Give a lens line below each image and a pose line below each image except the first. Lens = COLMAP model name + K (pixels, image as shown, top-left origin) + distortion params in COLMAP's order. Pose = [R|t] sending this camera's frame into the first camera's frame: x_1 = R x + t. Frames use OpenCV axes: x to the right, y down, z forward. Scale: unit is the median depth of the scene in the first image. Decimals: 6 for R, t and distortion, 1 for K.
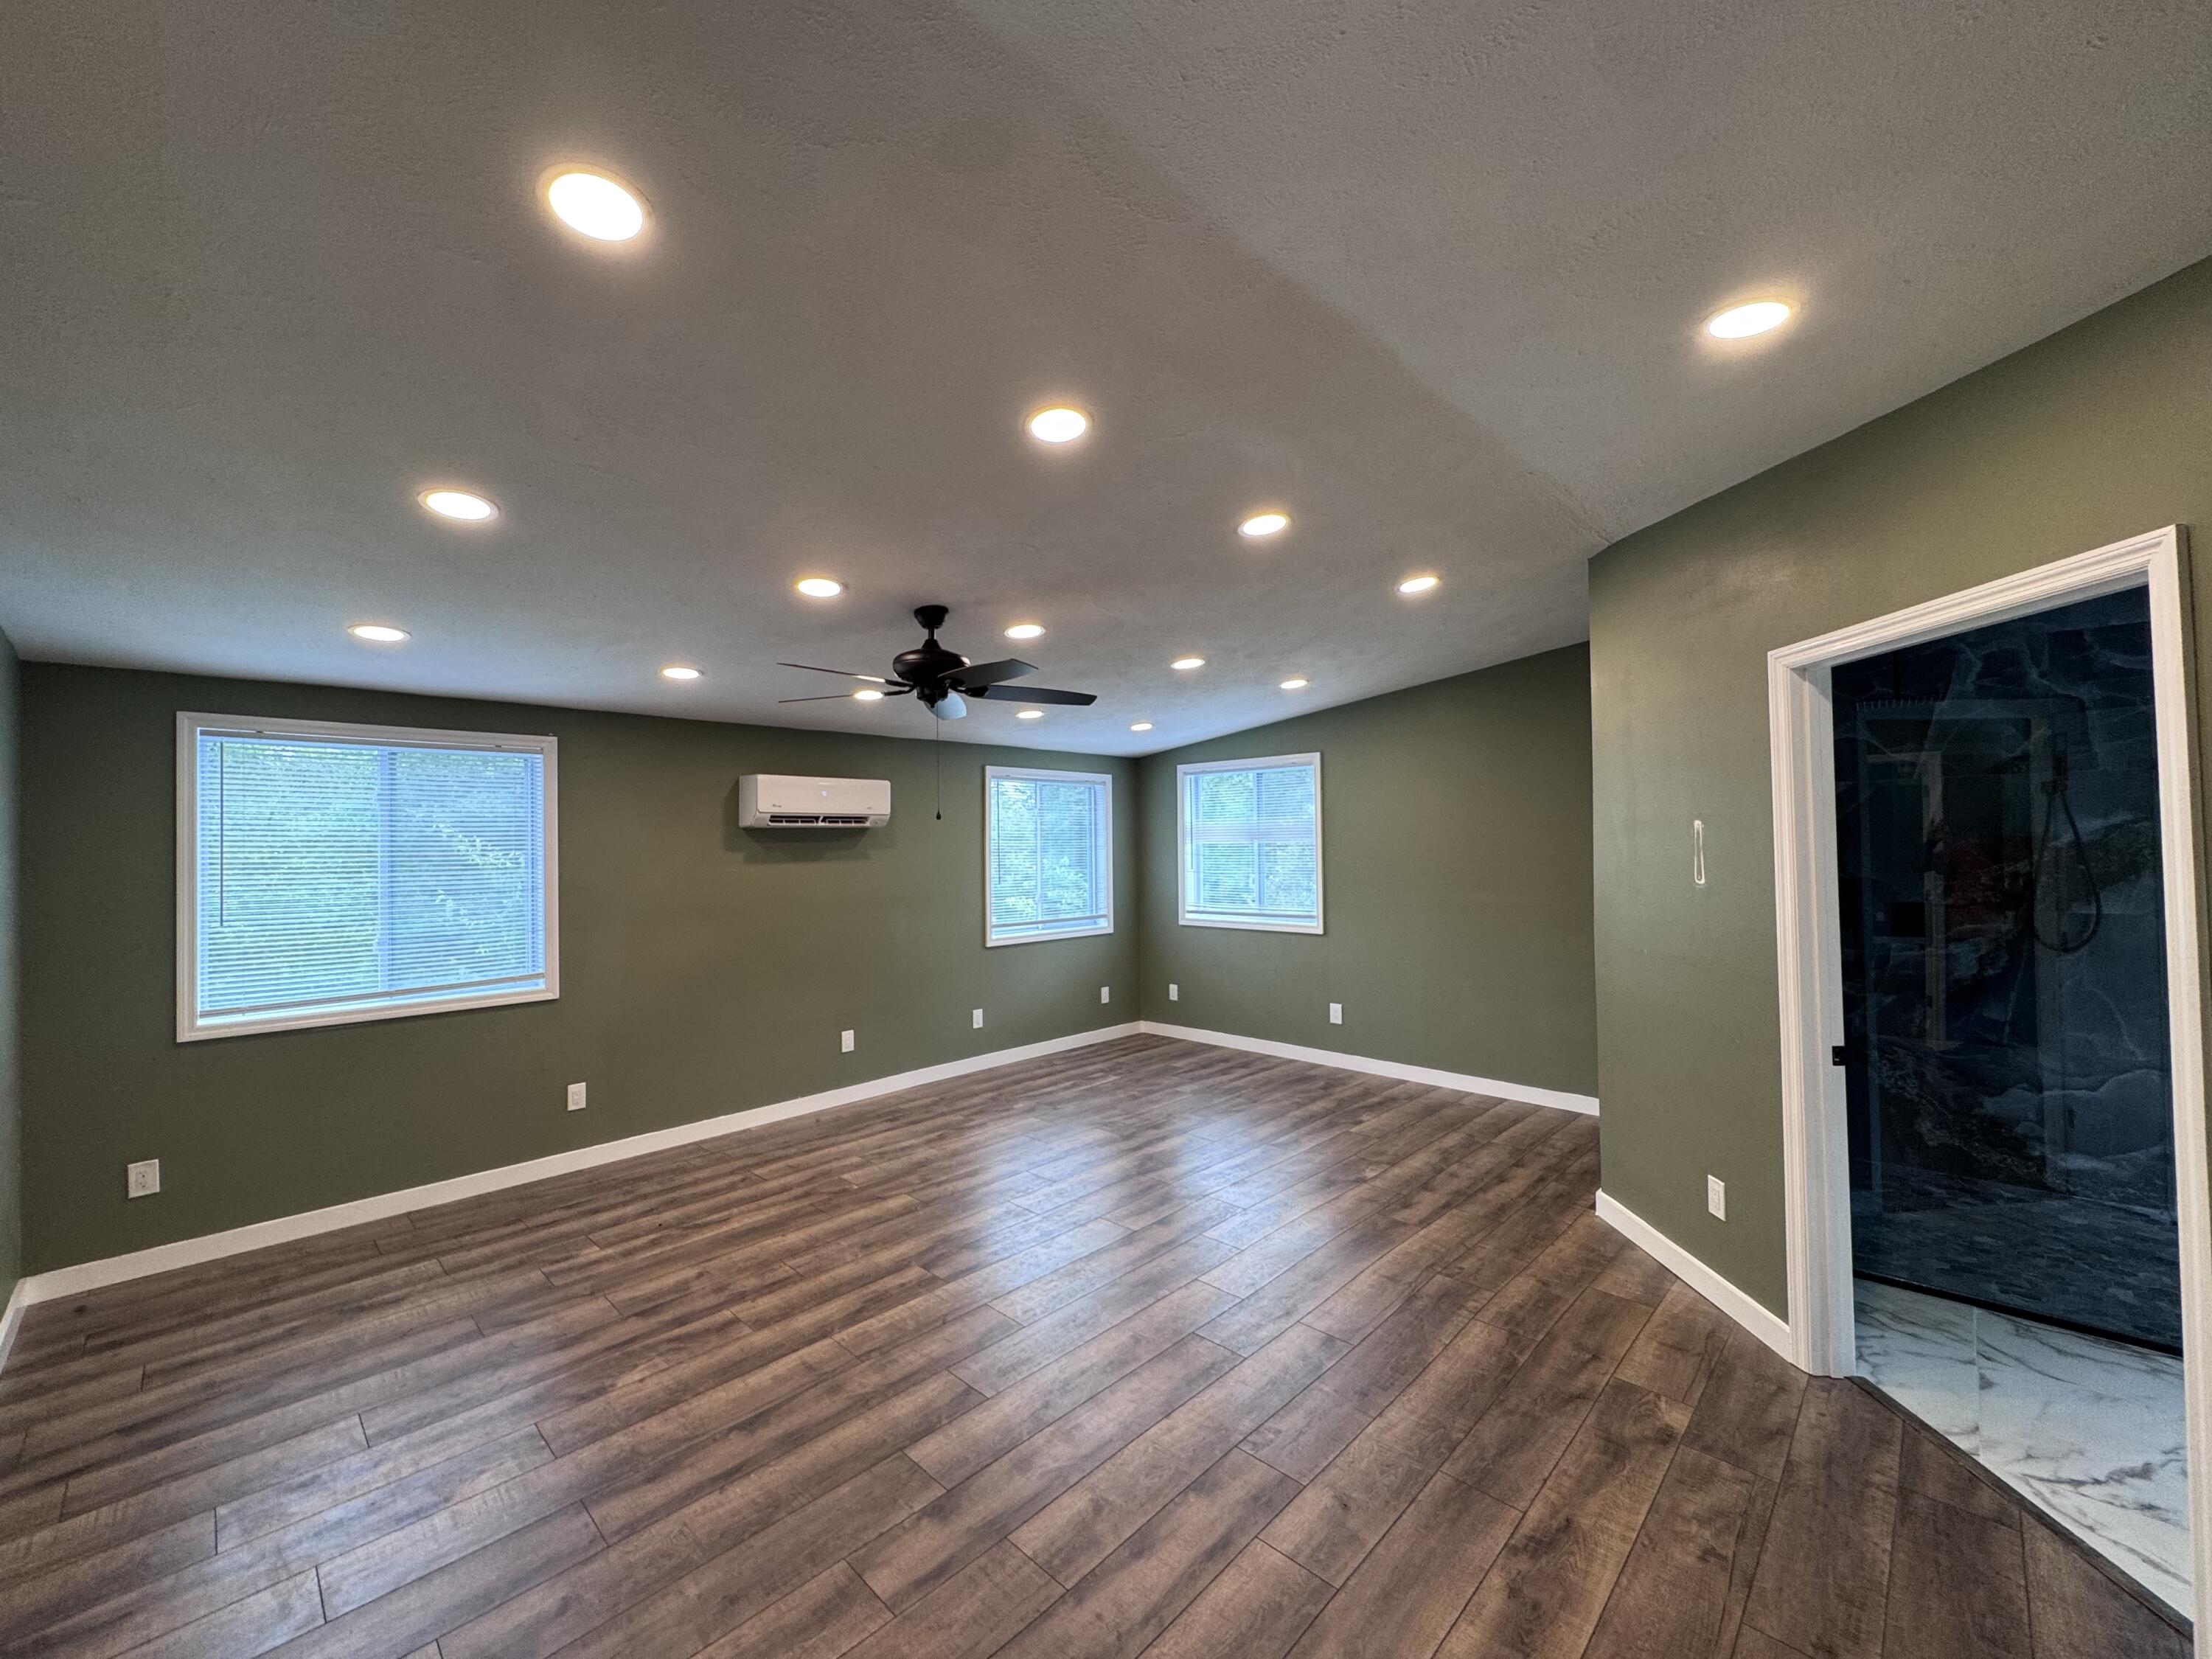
lens RADIAL K [[882.3, 0, 1104.0], [0, 882.3, 827.8], [0, 0, 1]] dist [-0.006065, 0.000579]
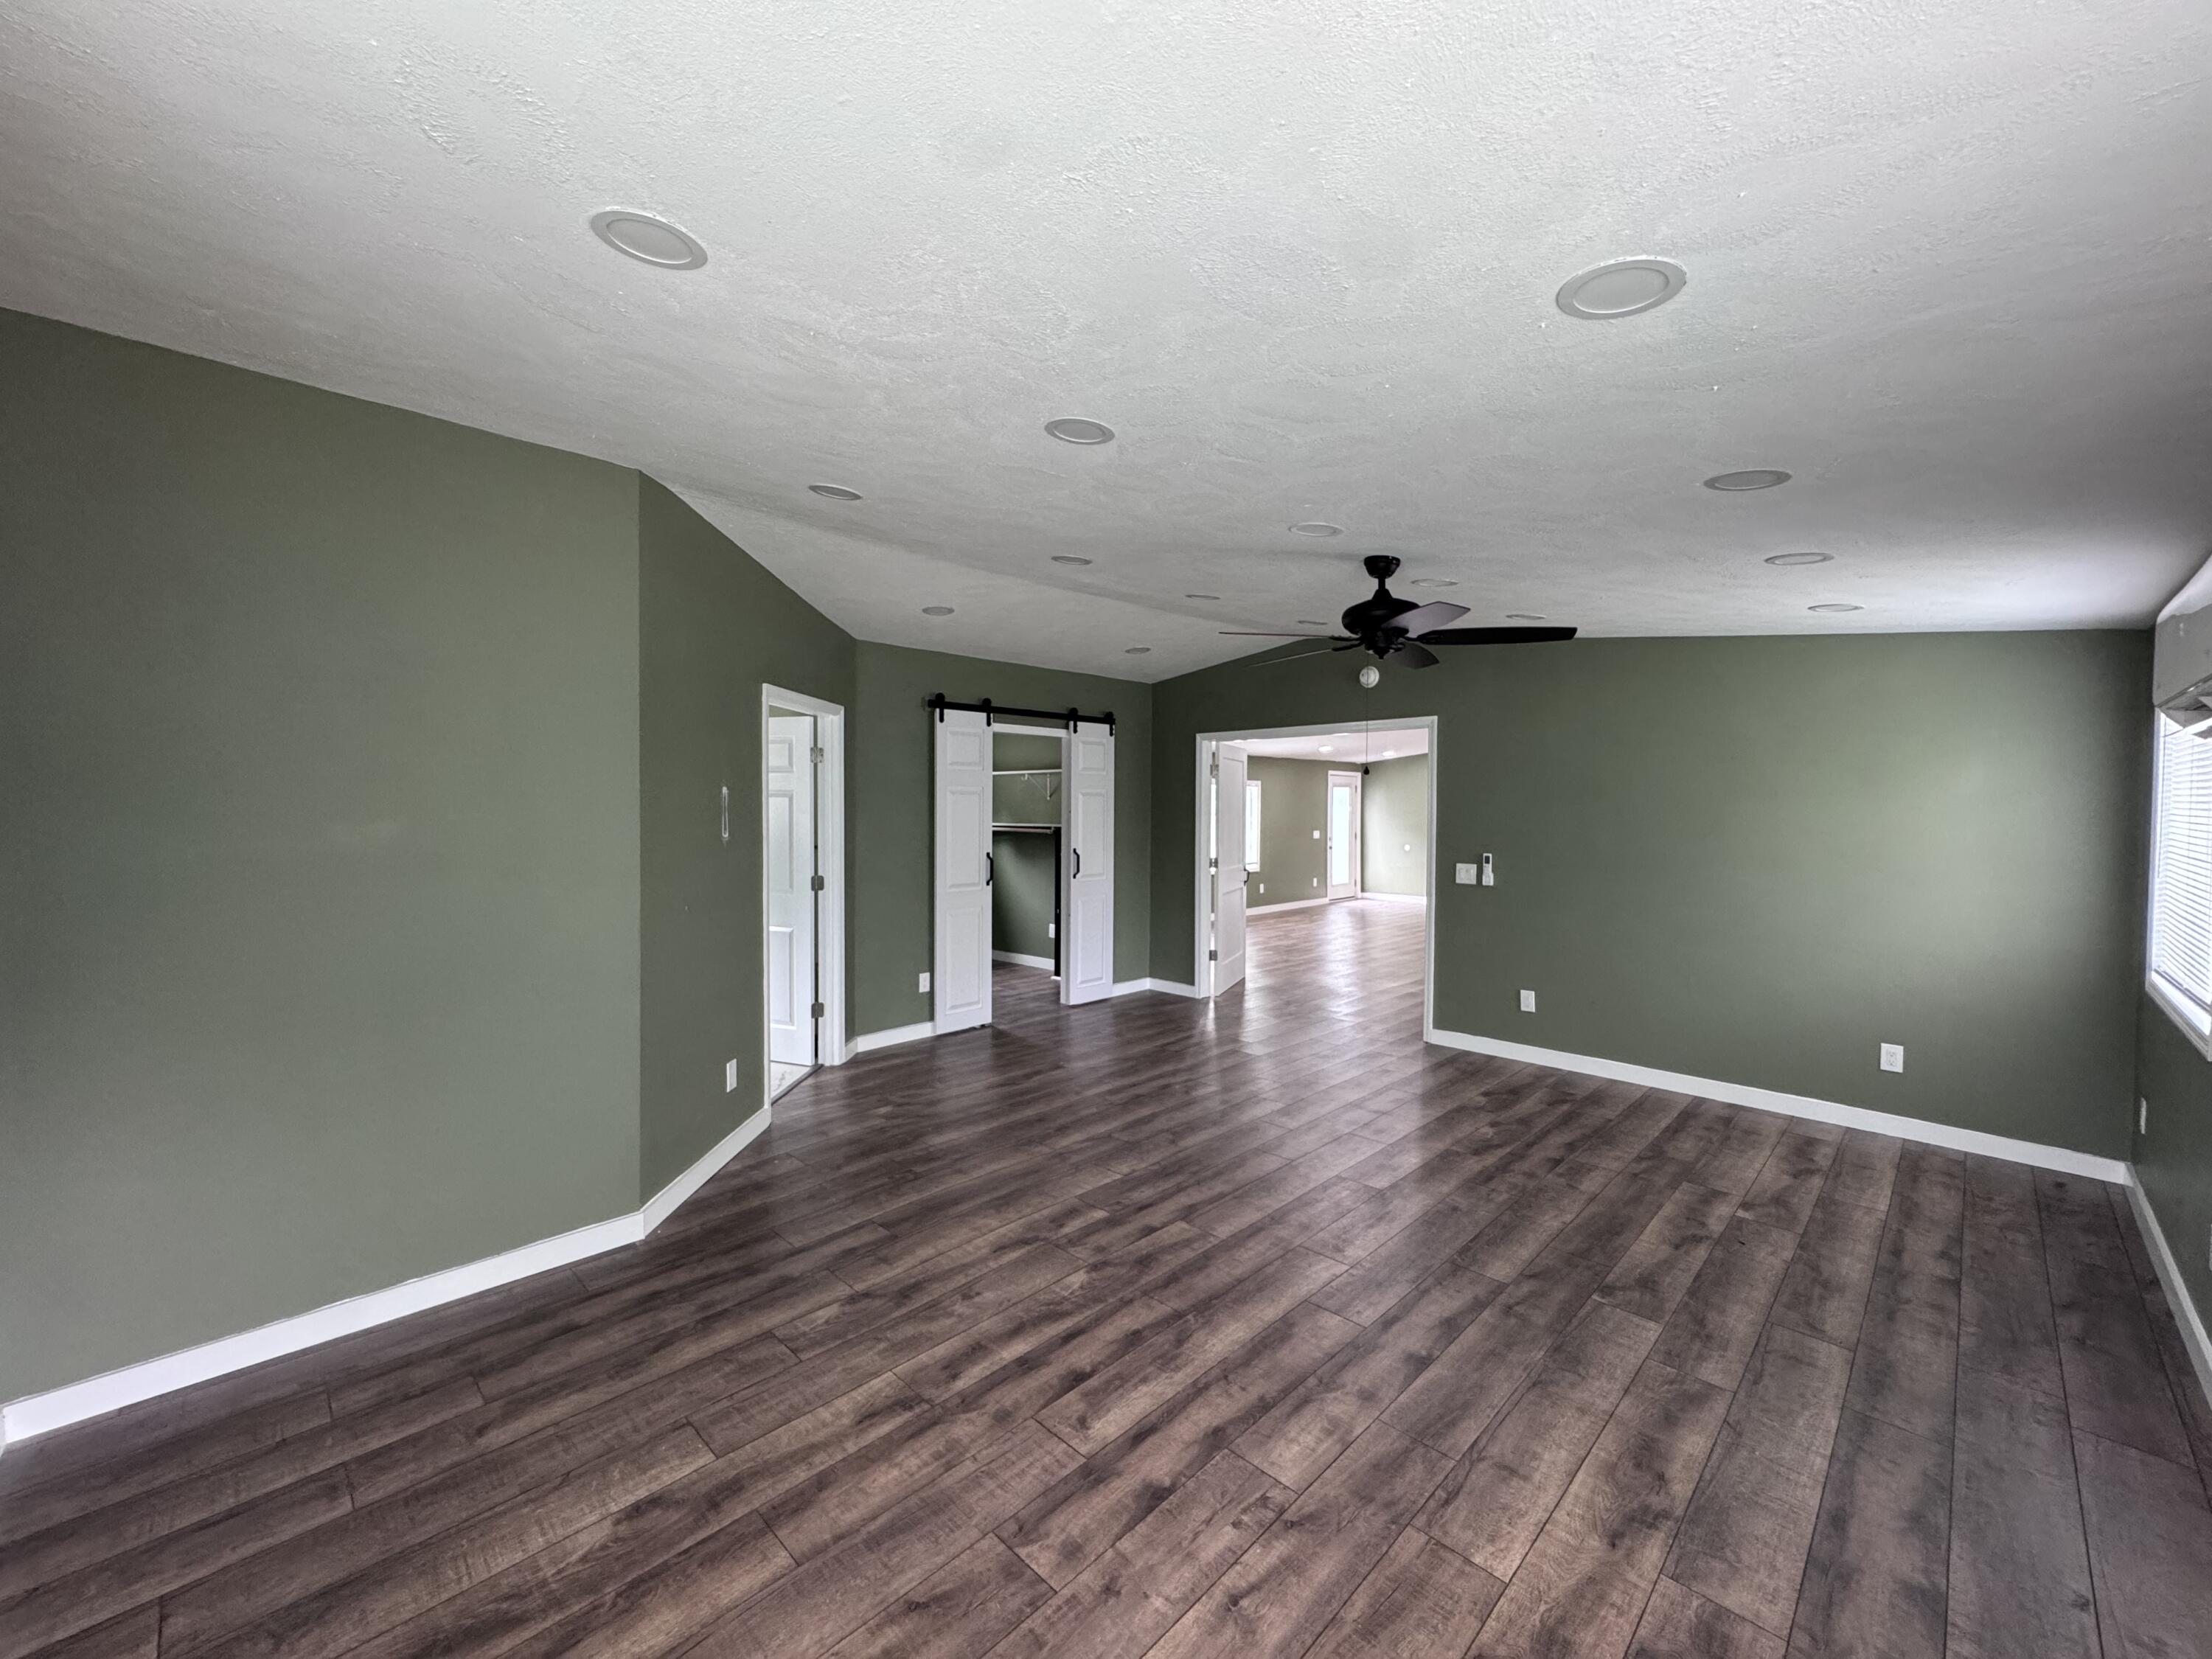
lens RADIAL K [[882.3, 0, 1102.9], [0, 882.3, 821.8], [0, 0, 1]] dist [-0.006065, 0.000579]
pose [[-0.999848, 0.010826, 0.013659, 0.104421], [0.010852, 0.999939, 0.001869, 0.040129], [-0.013637, 0.002017, -0.999905, 2.007641]]
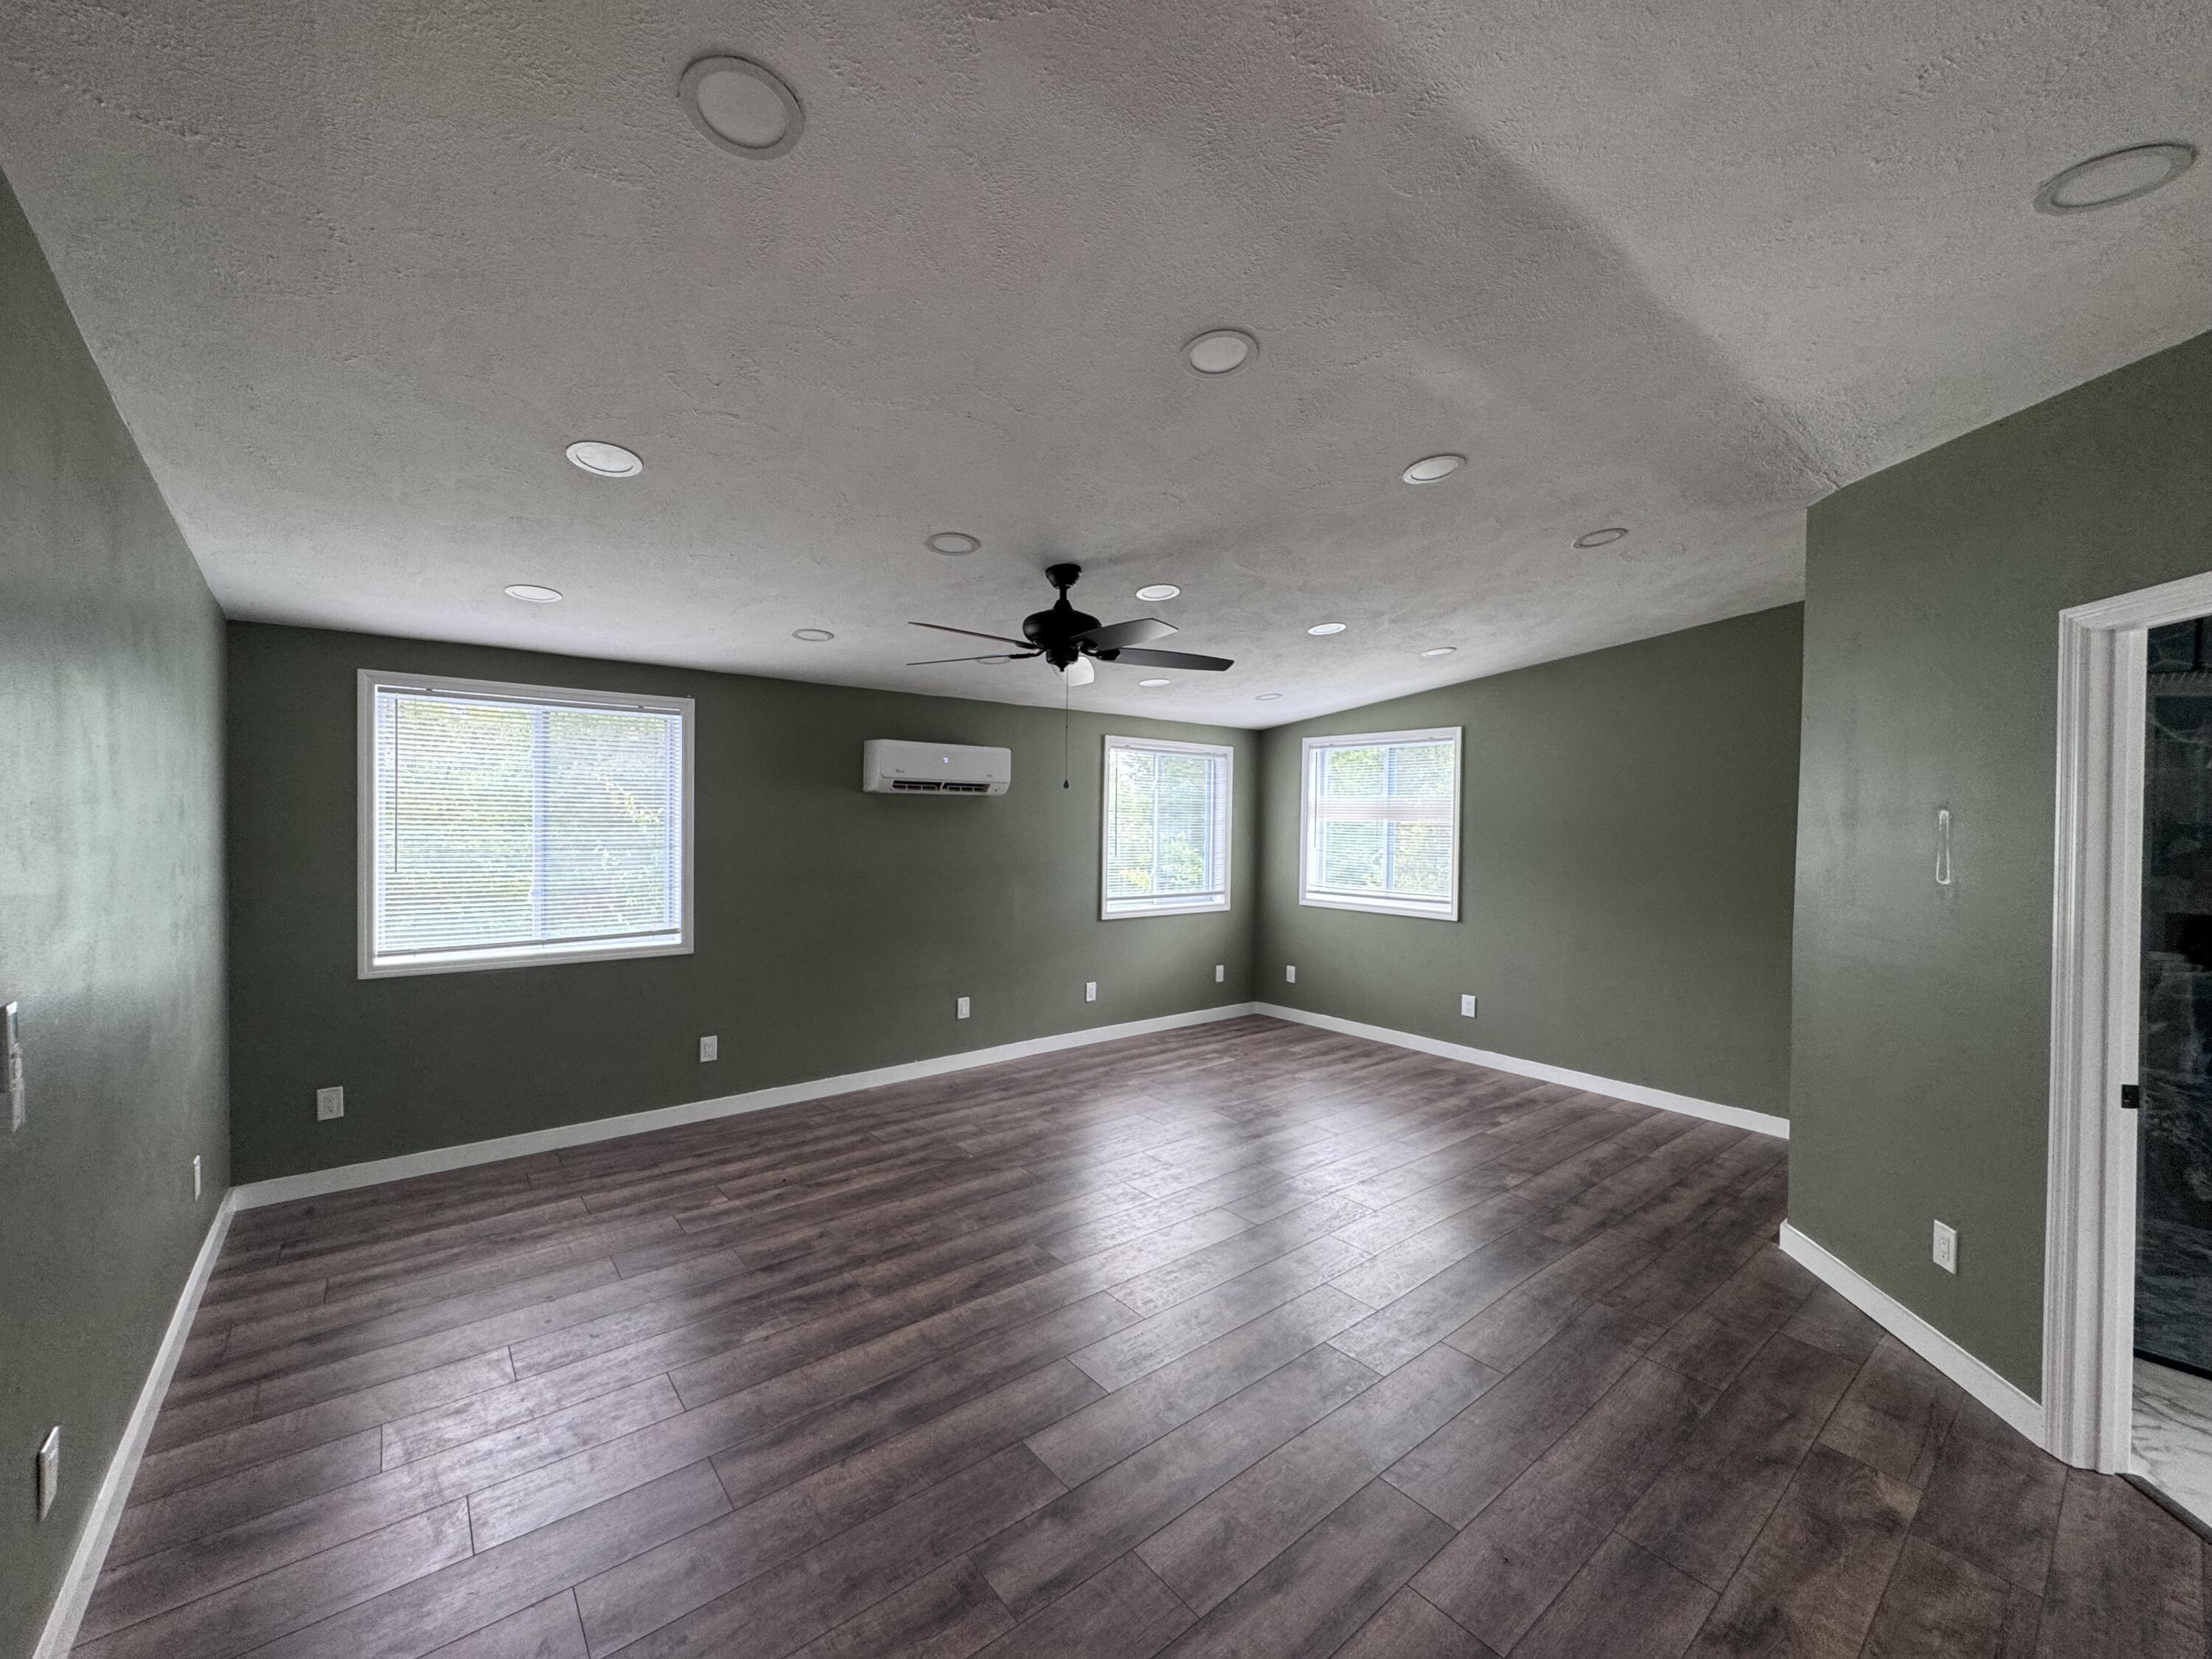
lens RADIAL K [[882.3, 0, 1103.7], [0, 882.3, 827.1], [0, 0, 1]] dist [-0.006065, 0.000579]
pose [[0.992460, 0.029136, -0.119058, -0.030459], [-0.025578, 0.999183, 0.031303, 0.001776], [0.119872, -0.028022, 0.992394, 0.047795]]
